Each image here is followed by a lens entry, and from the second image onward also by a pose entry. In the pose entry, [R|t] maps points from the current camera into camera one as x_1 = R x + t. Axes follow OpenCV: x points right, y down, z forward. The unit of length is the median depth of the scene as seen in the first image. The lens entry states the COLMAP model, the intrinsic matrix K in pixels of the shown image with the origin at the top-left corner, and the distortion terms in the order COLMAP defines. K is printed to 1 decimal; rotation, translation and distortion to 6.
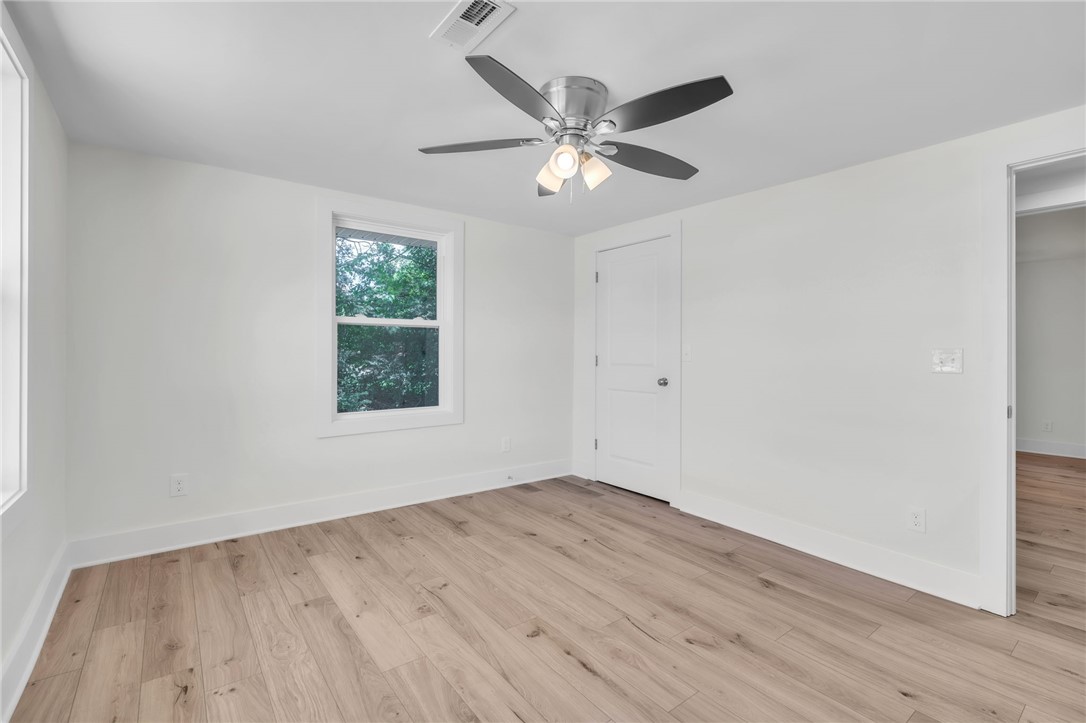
lens RADIAL K [[489.5, 0, 540.3], [0, 489.5, 358.9], [0, 0, 1]] dist [0.013356, 0.000313]
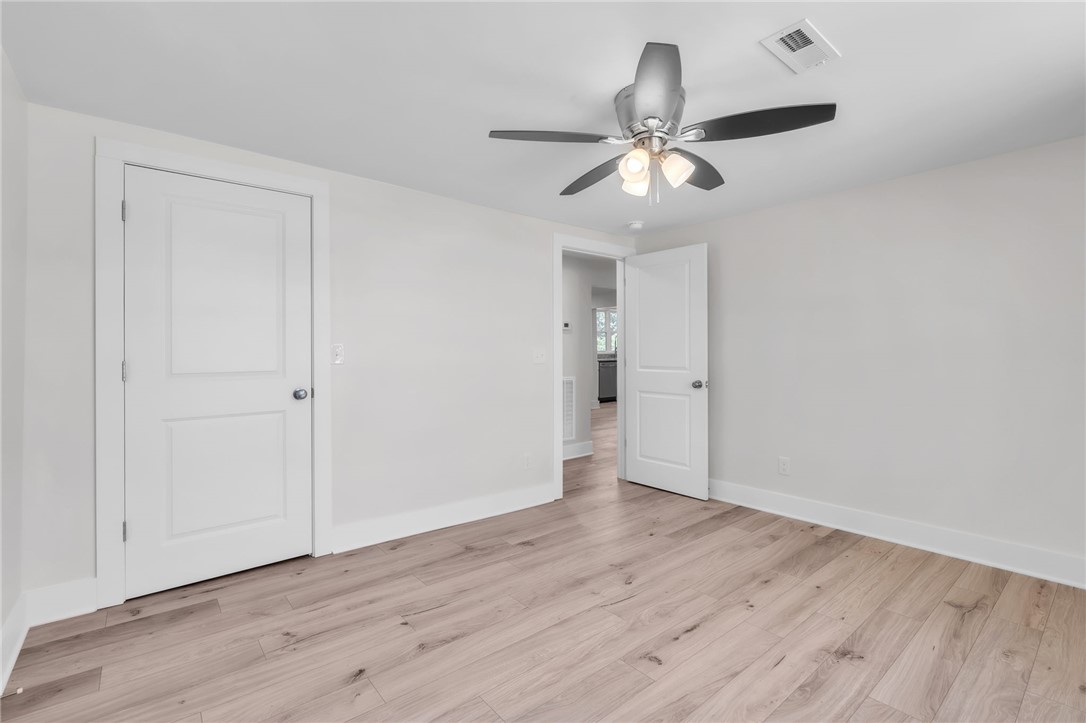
lens RADIAL K [[489.5, 0, 542.2], [0, 489.5, 361.4], [0, 0, 1]] dist [0.013356, 0.000313]
pose [[-0.048512, -0.024249, 0.998528, -0.676621], [0.008122, 0.999663, 0.024671, -0.024861], [-0.998790, 0.009307, -0.048299, 0.917044]]
